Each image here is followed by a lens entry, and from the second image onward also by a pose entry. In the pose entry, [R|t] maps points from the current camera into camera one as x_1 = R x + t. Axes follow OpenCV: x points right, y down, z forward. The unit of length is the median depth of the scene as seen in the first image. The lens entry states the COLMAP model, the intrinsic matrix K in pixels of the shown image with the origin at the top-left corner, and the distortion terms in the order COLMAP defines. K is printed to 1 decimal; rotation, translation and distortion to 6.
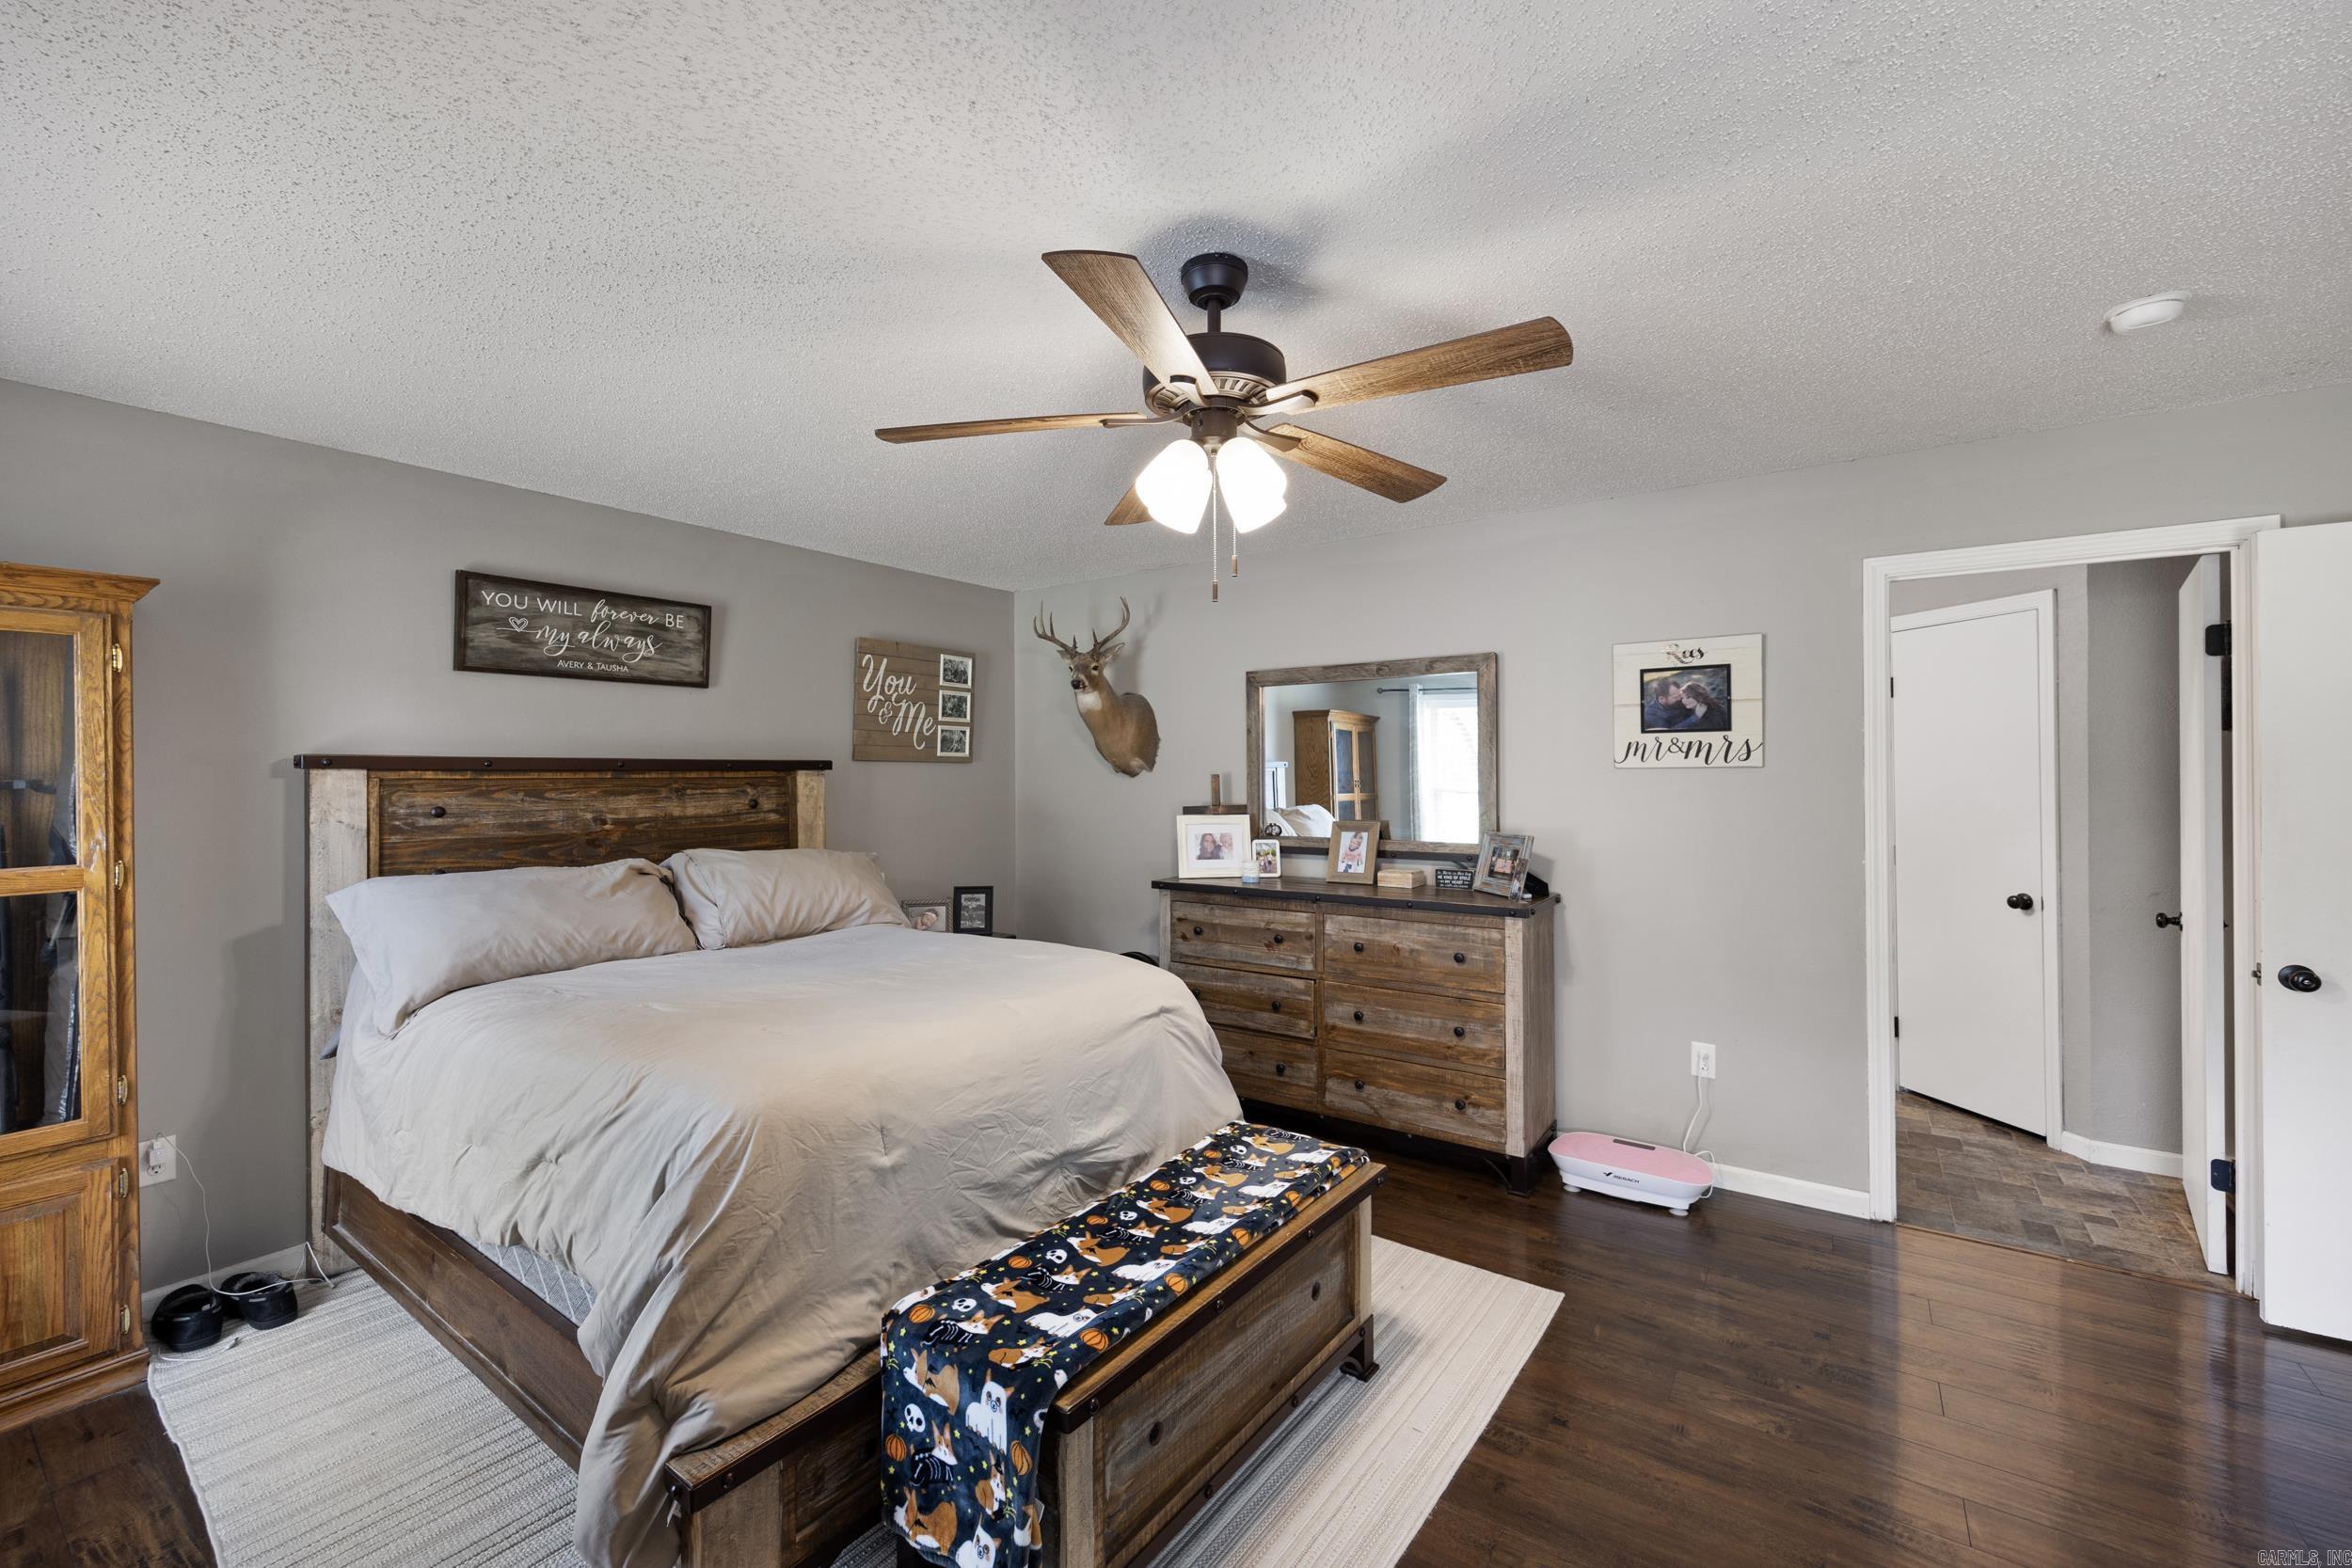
lens RADIAL K [[949.8, 0, 1188.1], [0, 949.8, 784.3], [0, 0, 1]] dist [-0.000823, 0.000047]
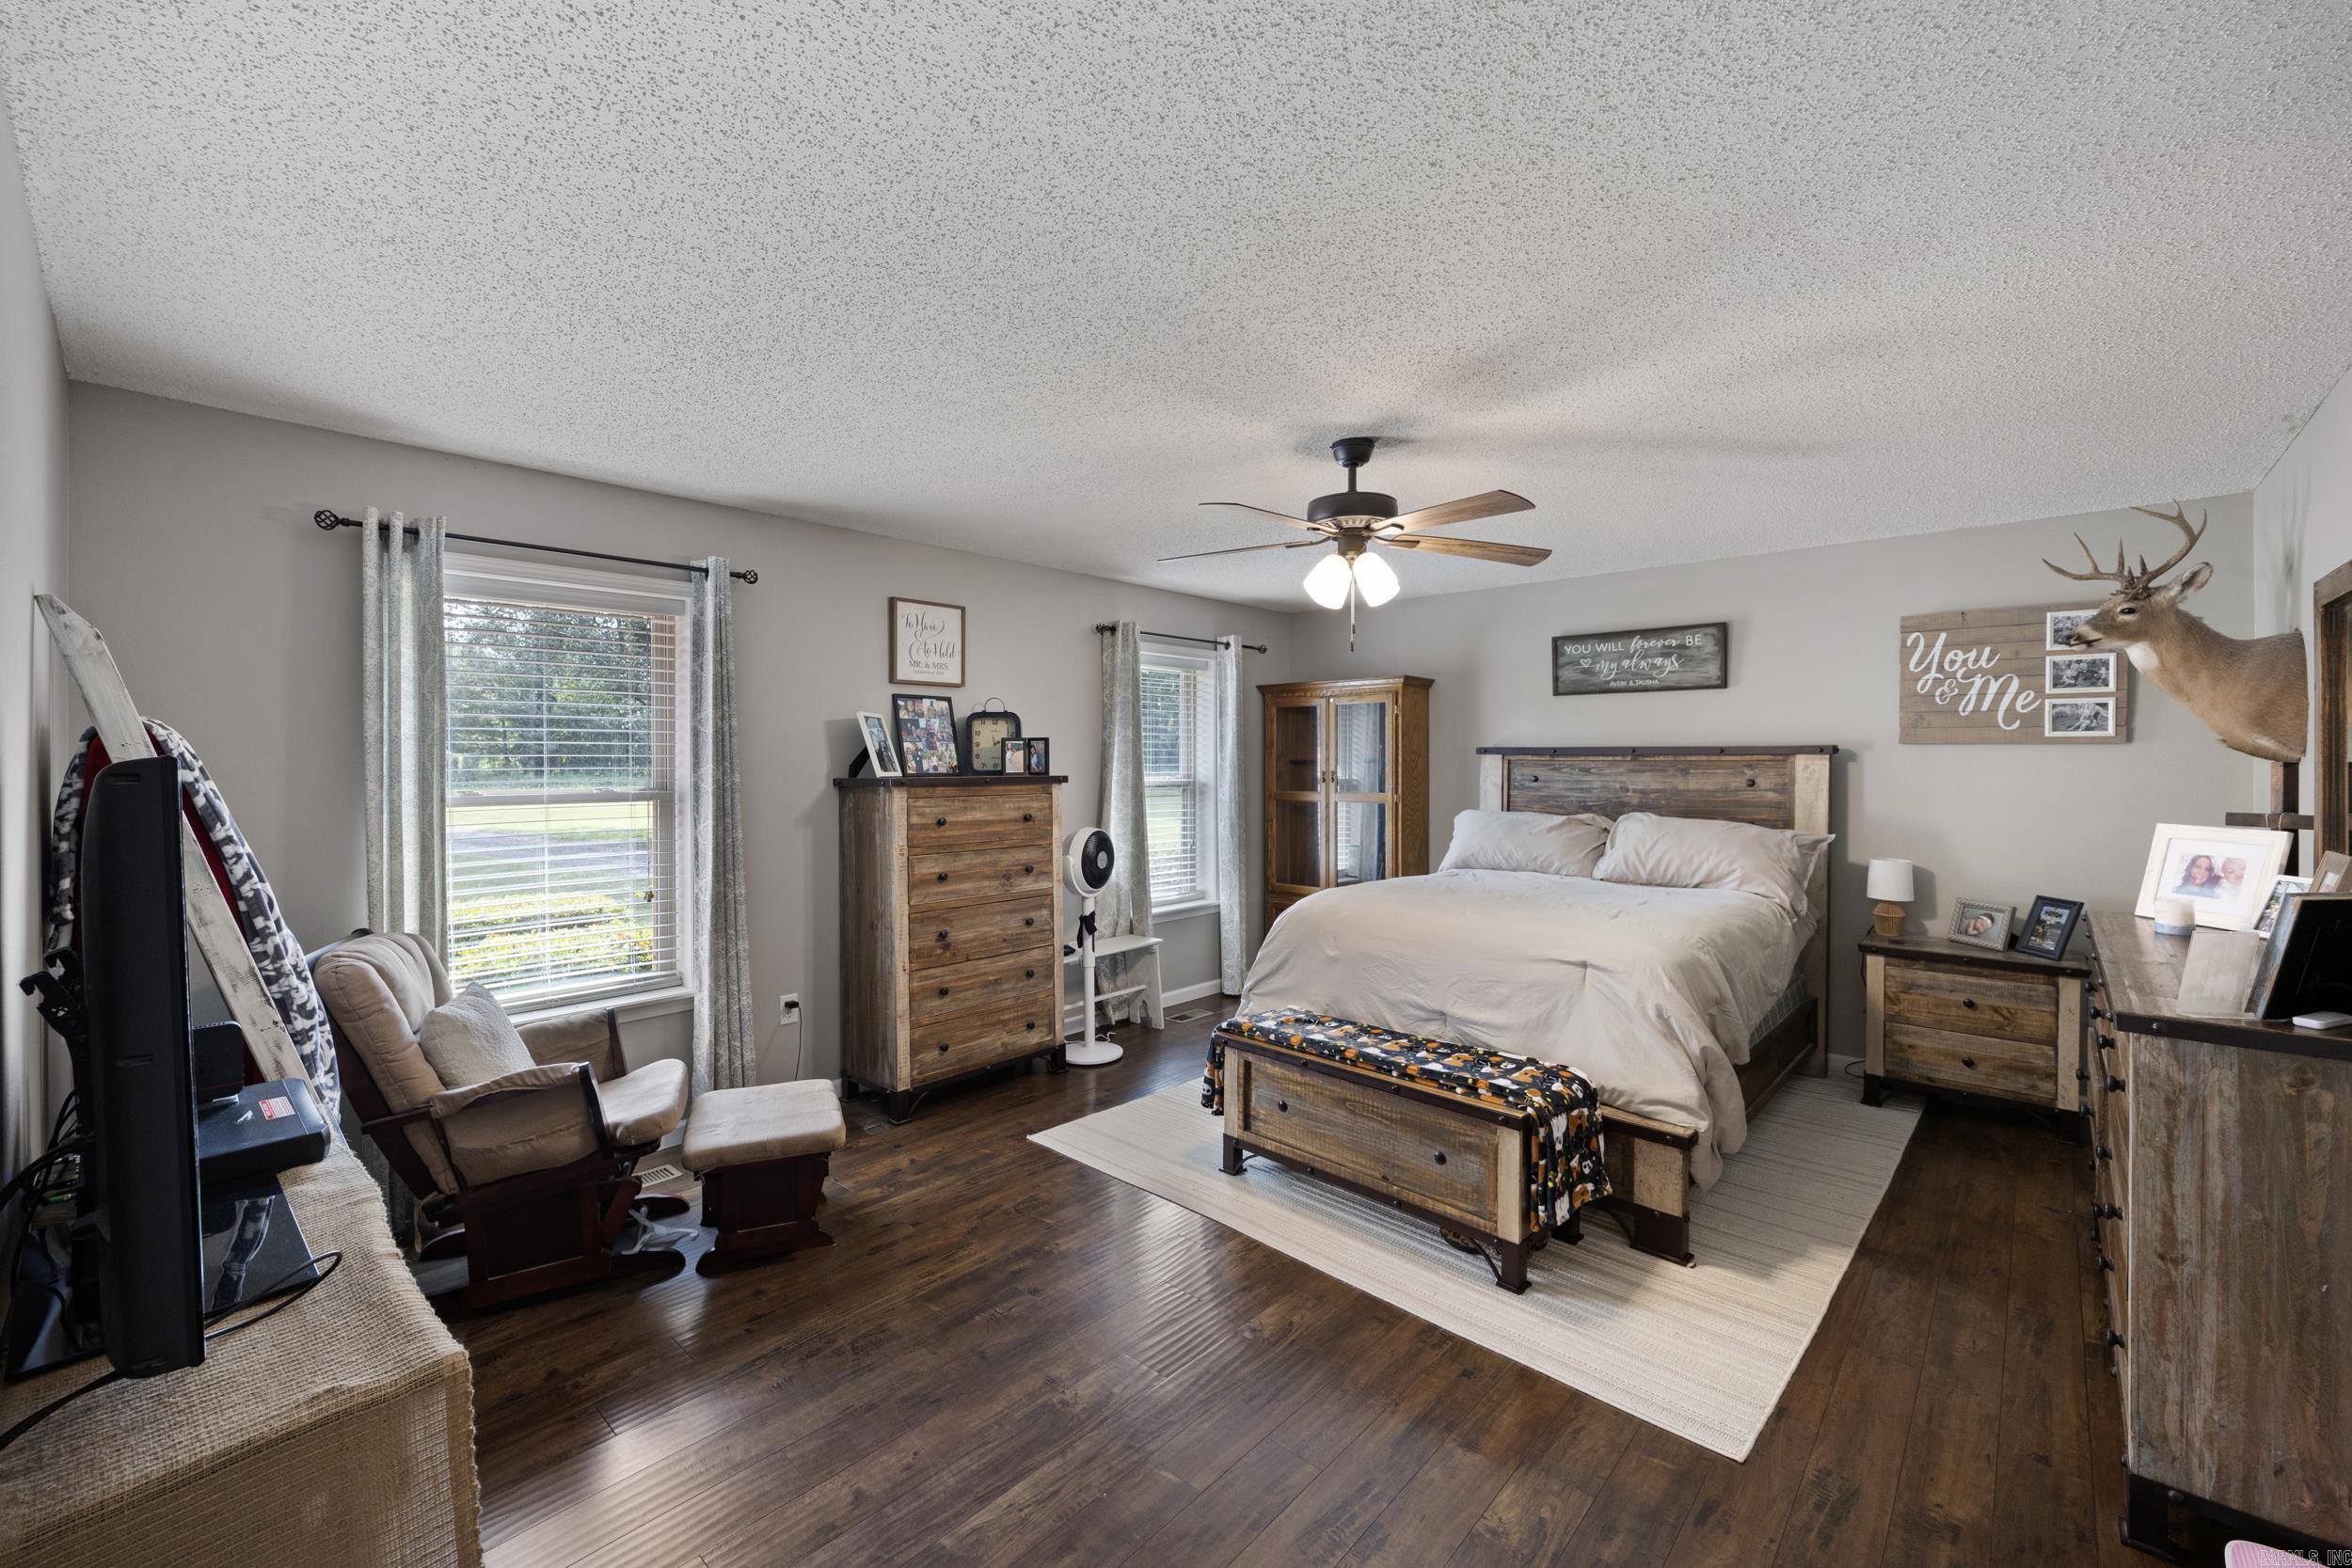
lens RADIAL K [[953.2, 0, 1175.4], [0, 953.2, 764.9], [0, 0, 1]] dist [-0.012546, -0.000122]
pose [[-0.125082, 0.011146, -0.992084, 0.878022], [-0.010632, 0.999864, 0.012574, -0.009864], [0.992089, 0.012120, -0.124946, 0.478310]]
